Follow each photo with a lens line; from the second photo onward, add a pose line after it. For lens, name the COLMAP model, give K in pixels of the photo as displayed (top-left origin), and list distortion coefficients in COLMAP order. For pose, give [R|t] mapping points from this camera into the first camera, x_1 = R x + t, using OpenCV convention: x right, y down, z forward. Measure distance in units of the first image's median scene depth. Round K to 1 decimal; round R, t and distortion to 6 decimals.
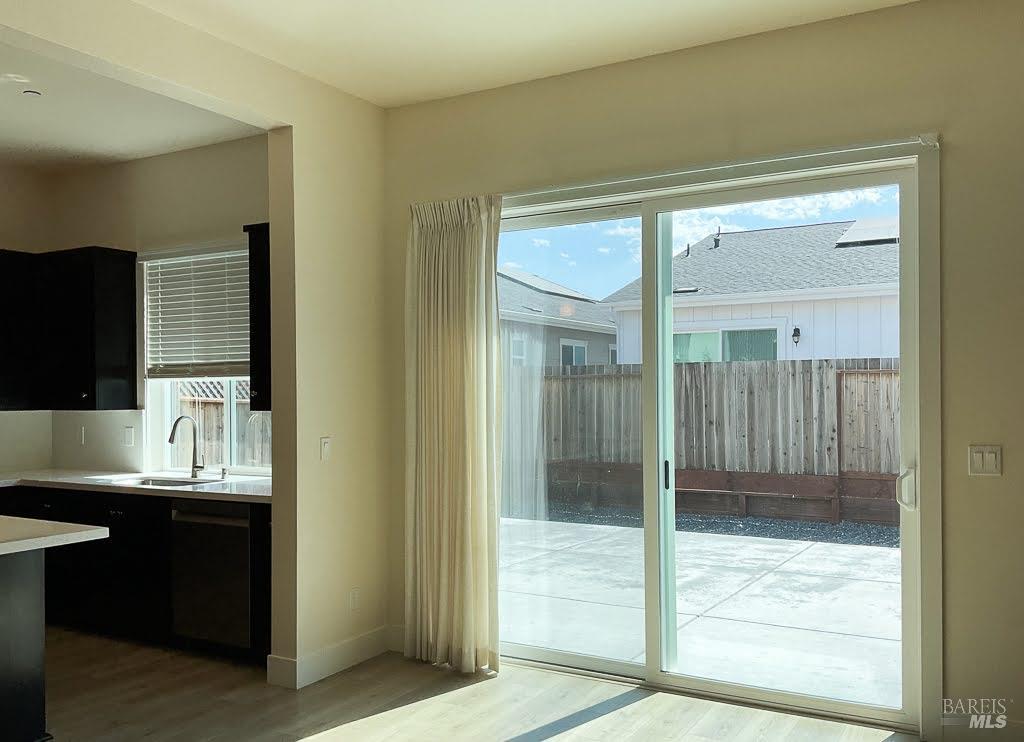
lens RADIAL K [[901.1, 0, 511.1], [0, 901.1, 390.2], [0, 0, 1]] dist [0.106231, -0.001509]
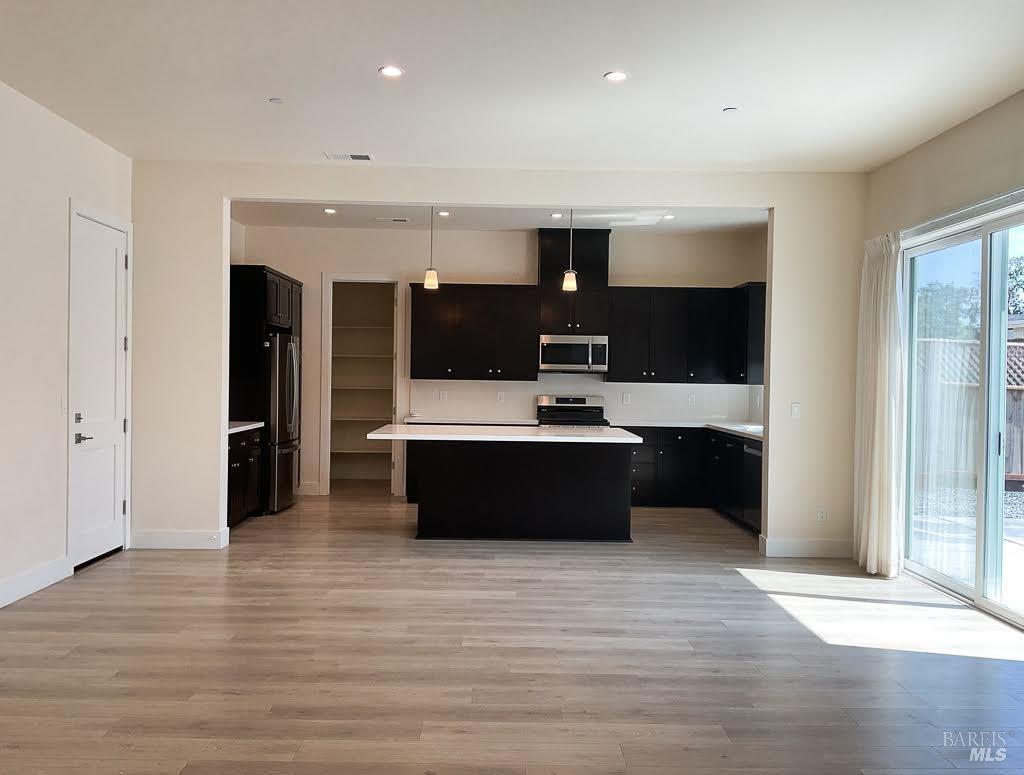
lens RADIAL K [[858.2, 0, 499.4], [0, 858.2, 385.8], [0, 0, 1]] dist [-0.004432, -0.008063]
pose [[0.510374, 0.024762, -0.859596, 0.623323], [-0.018650, 0.999669, 0.017724, 0.005134], [0.859750, 0.006986, 0.510667, -0.137155]]
